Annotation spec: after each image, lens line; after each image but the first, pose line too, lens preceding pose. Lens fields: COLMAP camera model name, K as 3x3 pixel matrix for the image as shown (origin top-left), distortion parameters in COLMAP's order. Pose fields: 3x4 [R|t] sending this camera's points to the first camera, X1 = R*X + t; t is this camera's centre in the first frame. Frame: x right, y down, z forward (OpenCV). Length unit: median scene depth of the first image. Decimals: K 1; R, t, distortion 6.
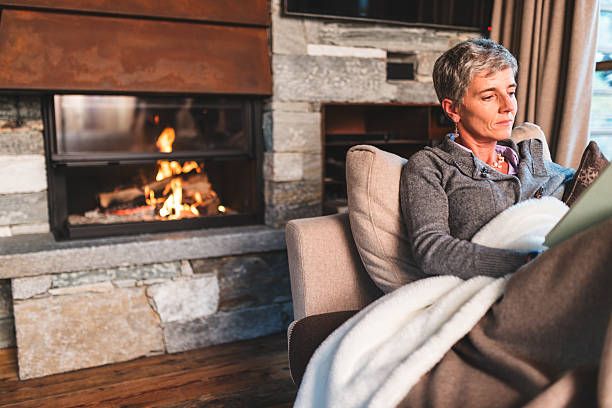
lens RADIAL K [[571.9, 0, 297.9], [0, 571.9, 204.4], [0, 0, 1]] dist [0.013705, 0.000000]
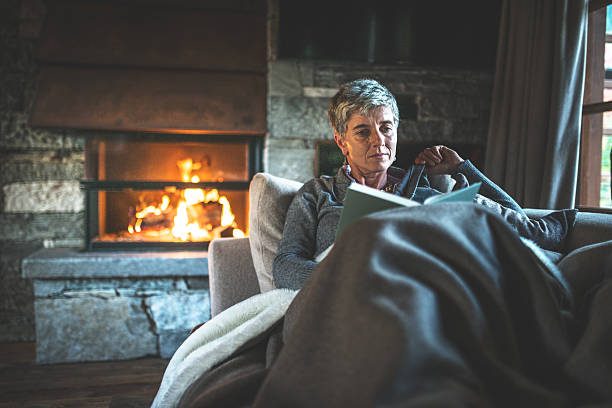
lens RADIAL K [[571.9, 0, 283.1], [0, 571.9, 213.8], [0, 0, 1]] dist [0.013705, 0.000000]
pose [[0.965713, 0.040701, -0.256400, 0.278808], [-0.056044, 0.997030, -0.052818, 0.021669], [0.253489, 0.065377, 0.965126, -0.049503]]
